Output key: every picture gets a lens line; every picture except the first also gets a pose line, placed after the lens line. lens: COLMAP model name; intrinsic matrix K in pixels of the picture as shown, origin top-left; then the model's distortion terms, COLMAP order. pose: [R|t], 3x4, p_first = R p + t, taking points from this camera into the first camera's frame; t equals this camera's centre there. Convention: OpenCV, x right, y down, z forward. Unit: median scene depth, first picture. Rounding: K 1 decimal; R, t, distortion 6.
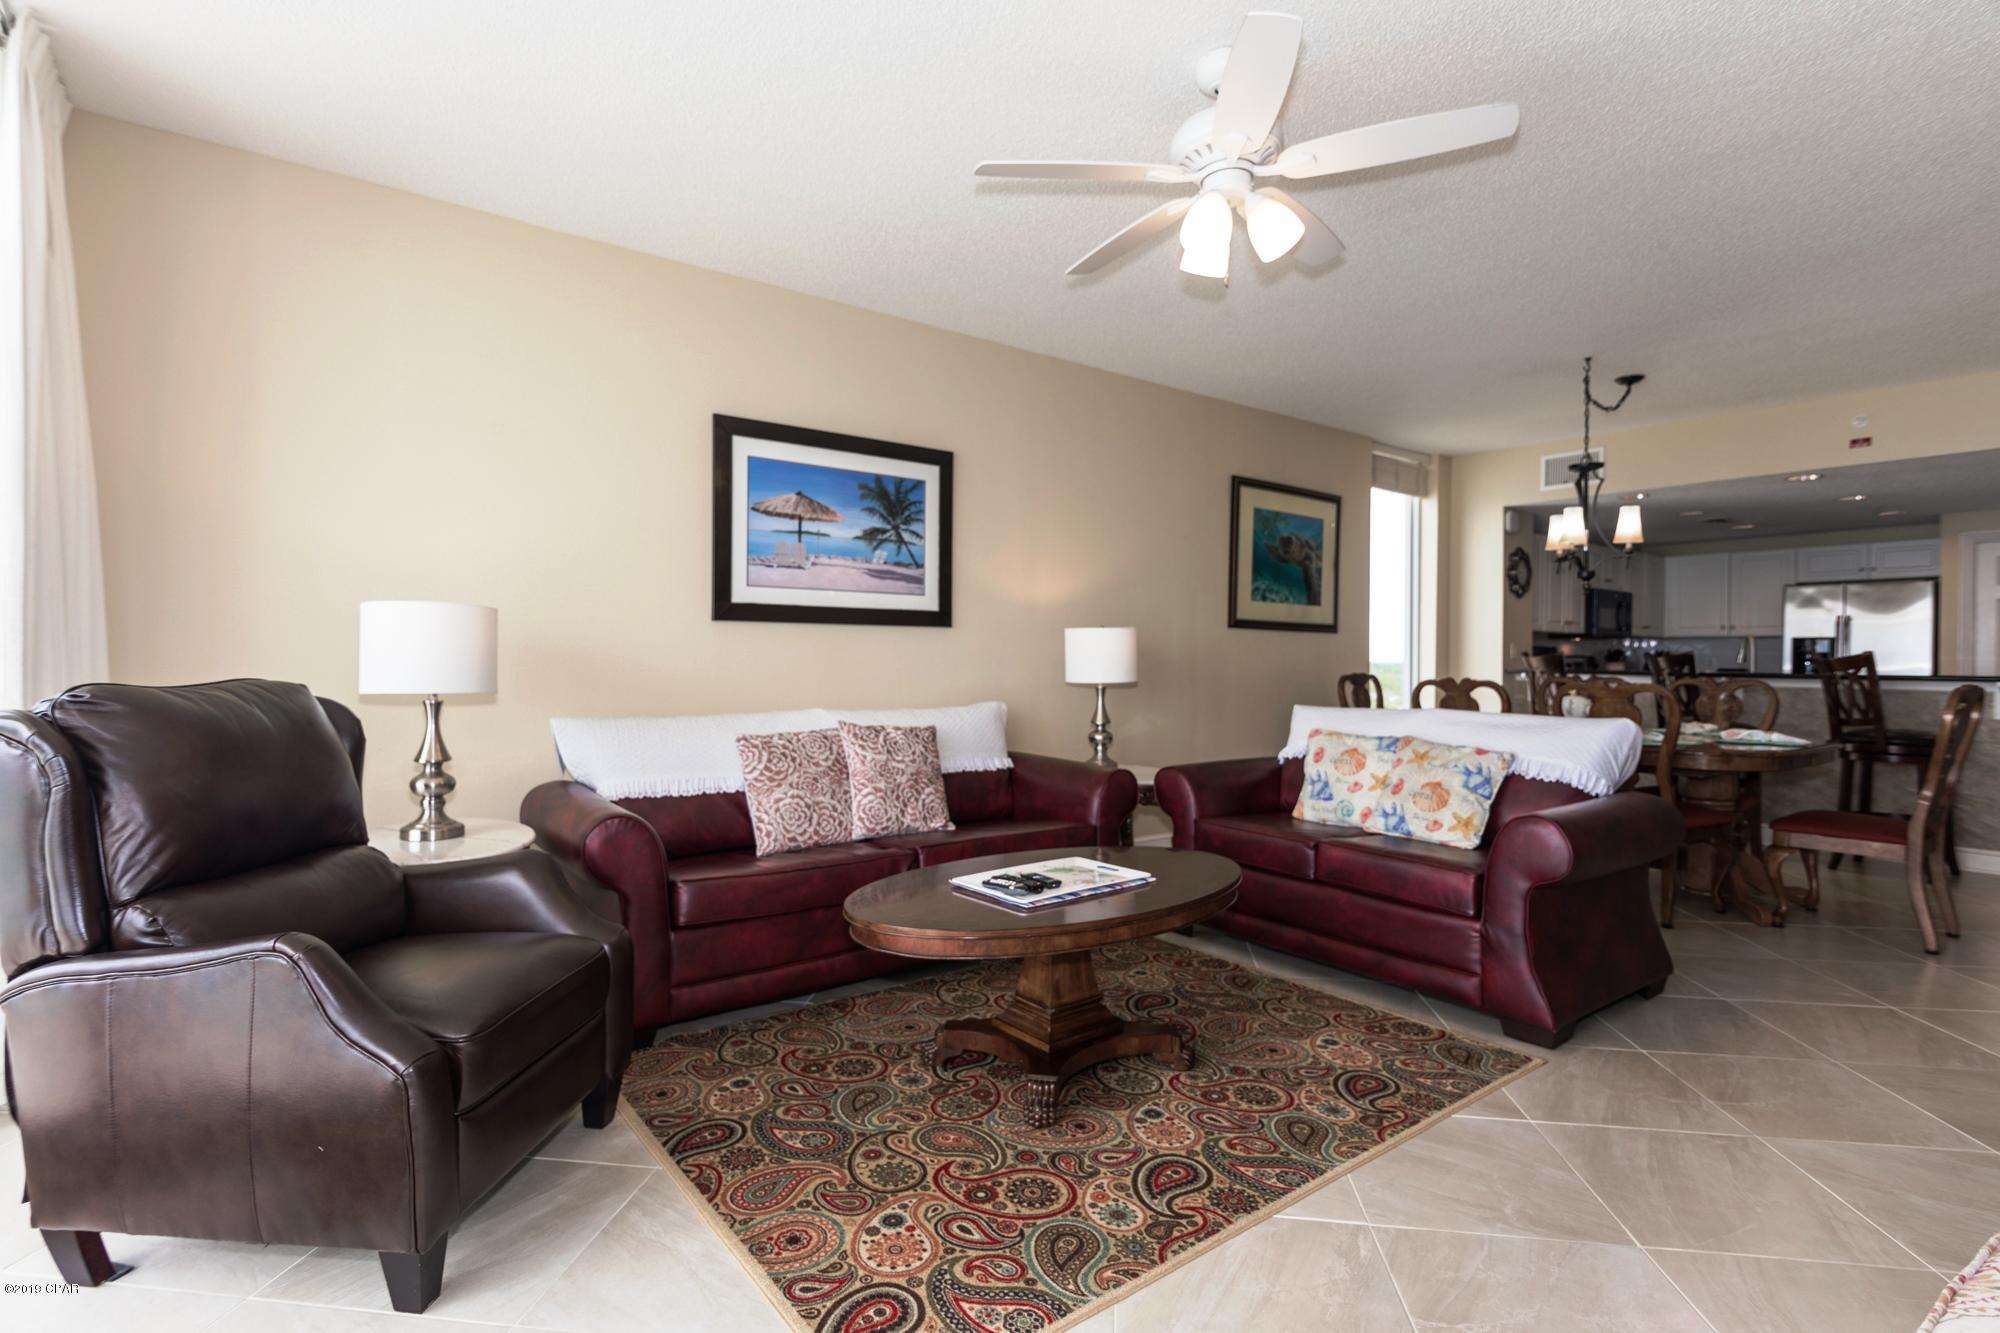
lens RADIAL K [[960.0, 0, 988.9], [0, 960.0, 667.9], [0, 0, 1]] dist [0.003321, -0.000445]
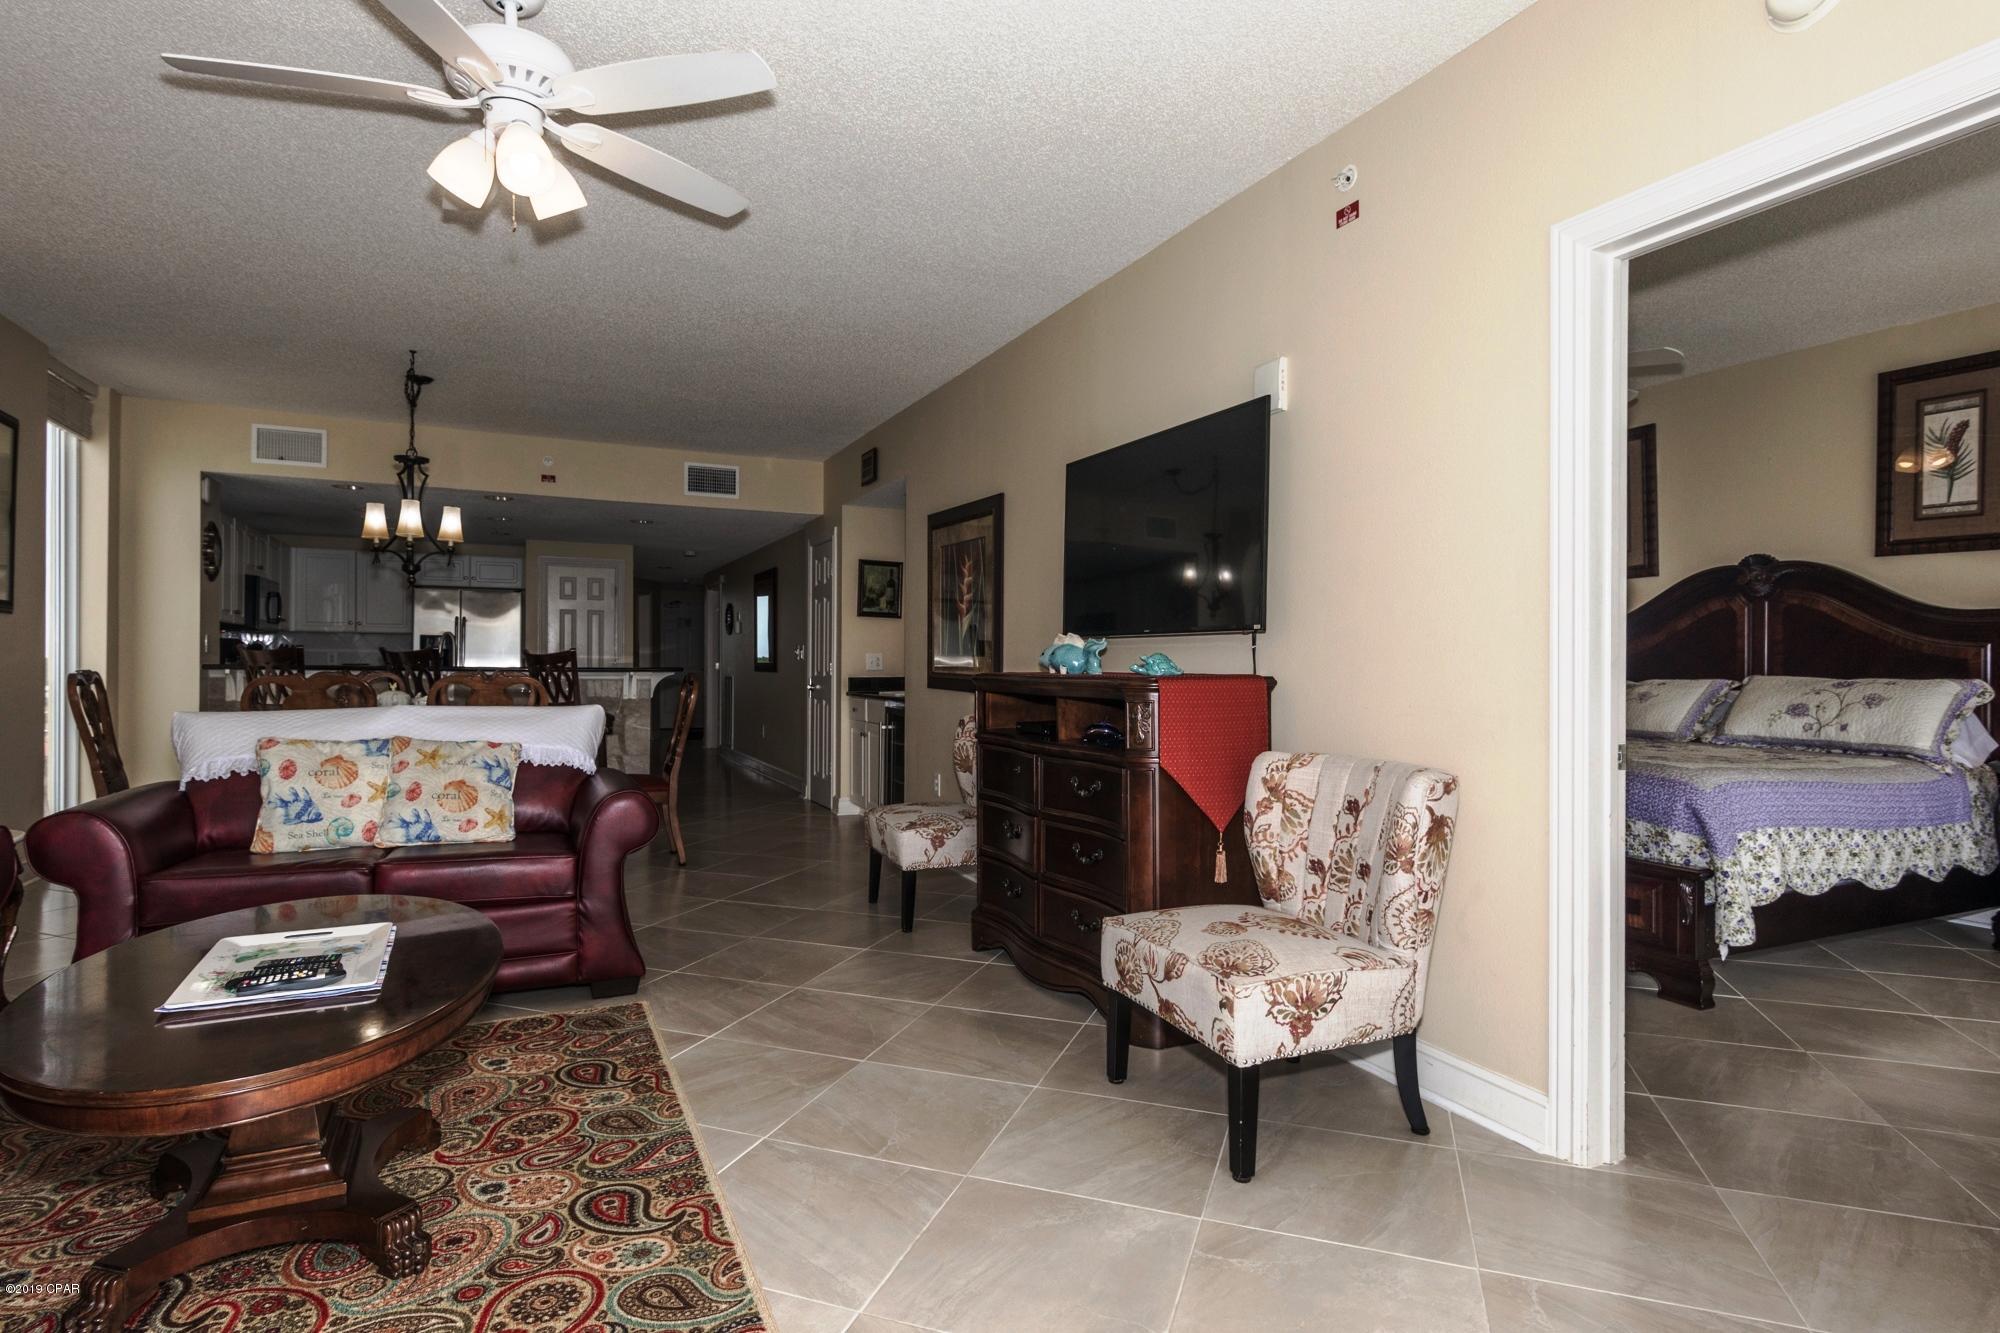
lens RADIAL K [[1037.8, 0, 1002.9], [0, 1037.8, 667.2], [0, 0, 1]] dist [-0.001750, 0.000517]
pose [[0.202649, -0.005998, 0.979233, -0.401244], [0.004129, 0.999978, 0.005271, 0.002893], [-0.979243, 0.002975, 0.202669, 0.241644]]
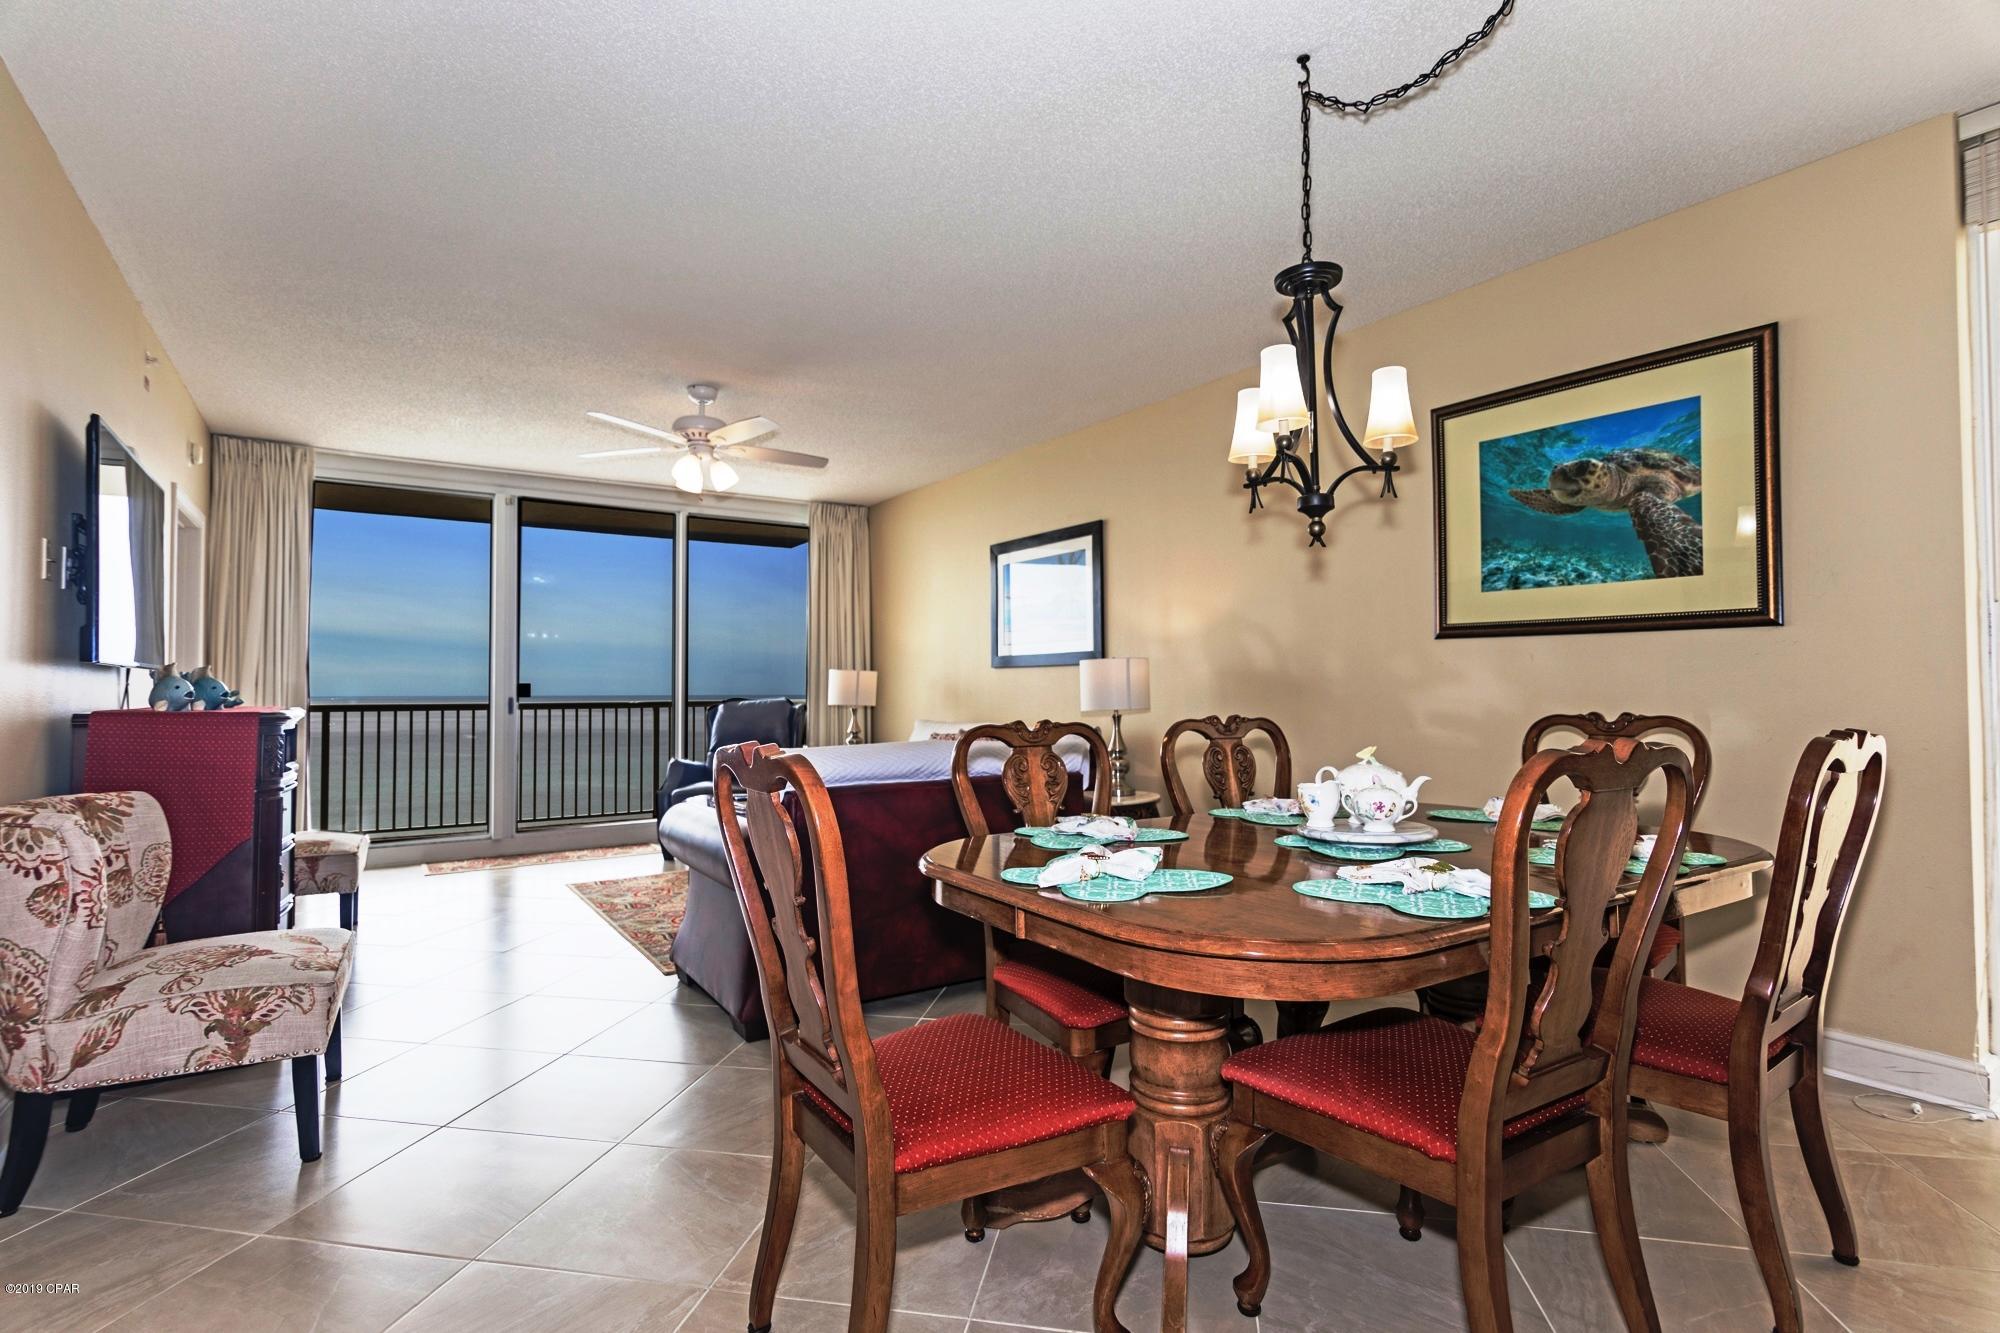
lens RADIAL K [[960.0, 0, 996.4], [0, 960.0, 667.9], [0, 0, 1]] dist [0.003321, -0.000445]
pose [[-0.057833, -0.025676, -0.997996, 1.441083], [-0.004298, 0.999666, -0.025470, -0.006873], [0.998317, 0.002816, -0.057924, 1.149175]]
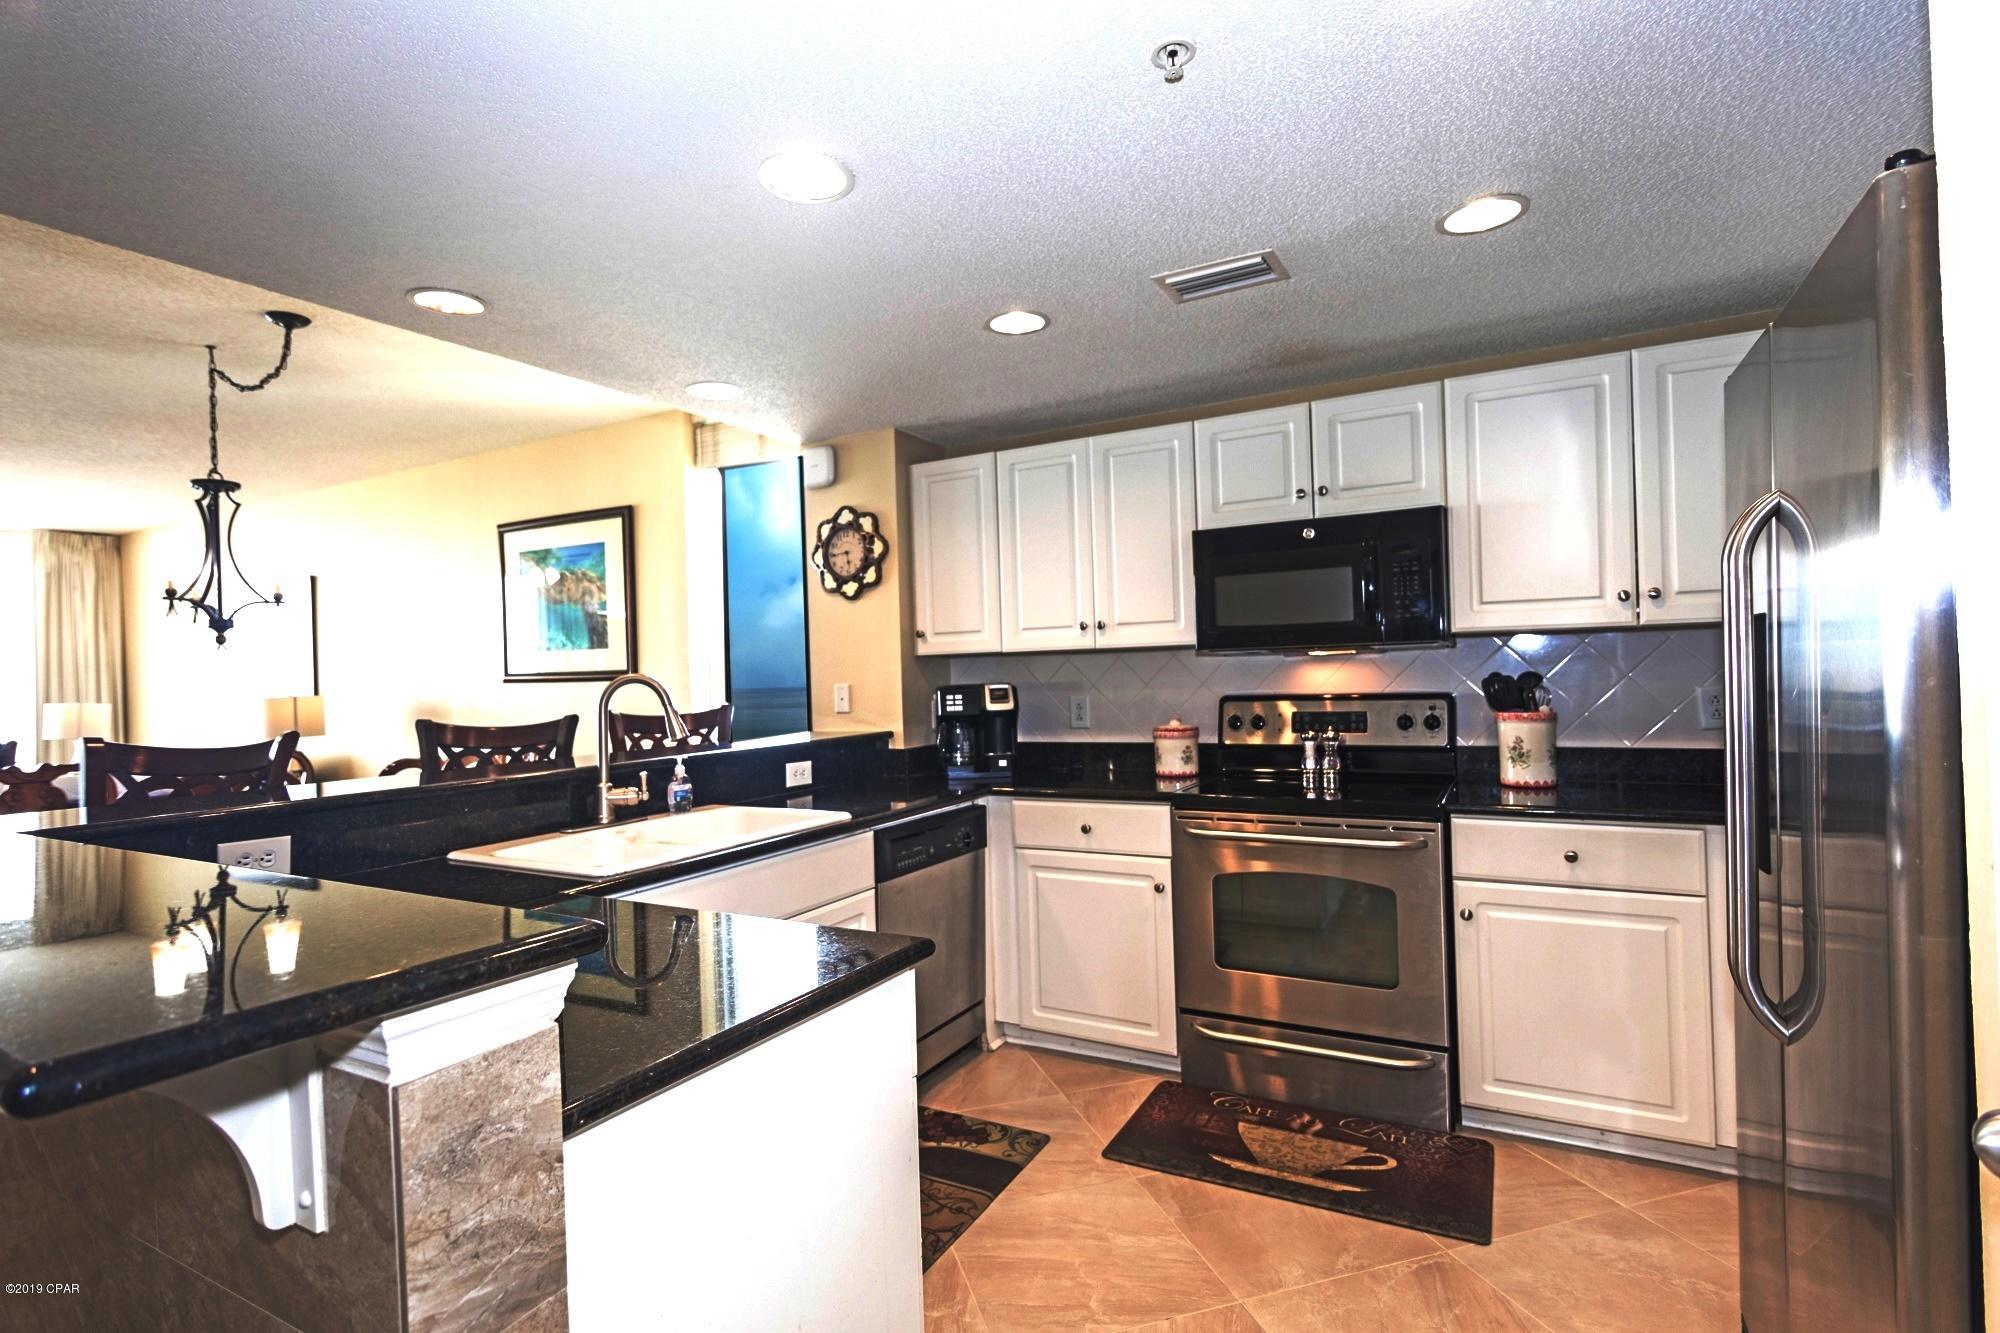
lens RADIAL K [[960.0, 0, 1005.7], [0, 960.0, 672.2], [0, 0, 1]] dist [0.003321, -0.000445]
pose [[0.411029, -0.019466, -0.911414, 2.080198], [0.025772, 0.999621, -0.009728, -0.047409], [0.911258, -0.019491, 0.411375, 1.655292]]
